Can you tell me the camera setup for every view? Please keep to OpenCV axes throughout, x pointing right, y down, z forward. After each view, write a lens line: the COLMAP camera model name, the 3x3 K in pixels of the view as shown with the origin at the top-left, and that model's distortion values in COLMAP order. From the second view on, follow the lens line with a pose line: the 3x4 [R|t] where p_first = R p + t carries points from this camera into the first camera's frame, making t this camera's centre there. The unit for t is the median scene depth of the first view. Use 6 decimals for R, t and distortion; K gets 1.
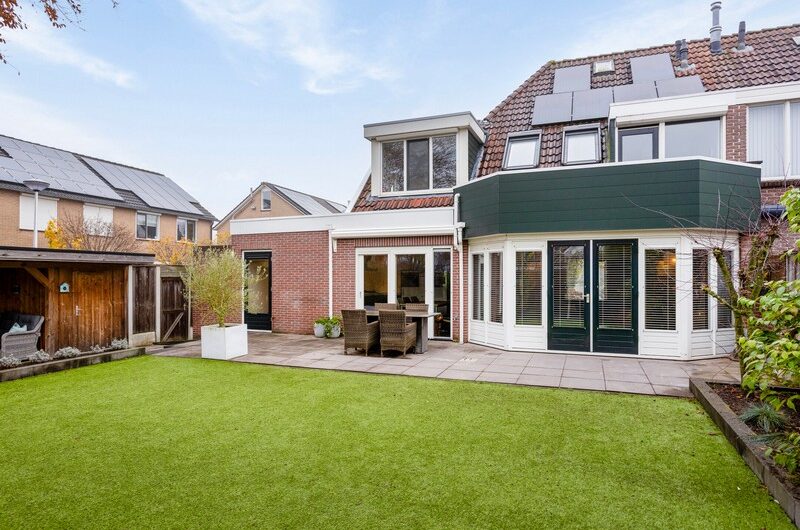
lens RADIAL K [[482.5, 0, 400.1], [0, 482.5, 271.1], [0, 0, 1]] dist [-0.007254, 0.000478]
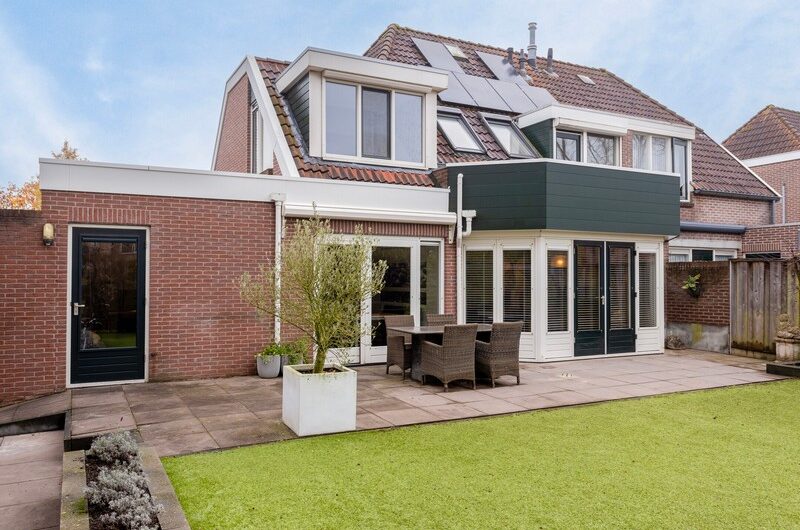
lens RADIAL K [[626.4, 0, 400.5], [0, 626.4, 263.9], [0, 0, 1]] dist [-0.035193, -0.001603]
pose [[0.650779, 0.021545, 0.758961, -0.737528], [-0.008951, 0.999746, -0.020705, 0.010470], [-0.759214, 0.006681, 0.650806, 0.414674]]
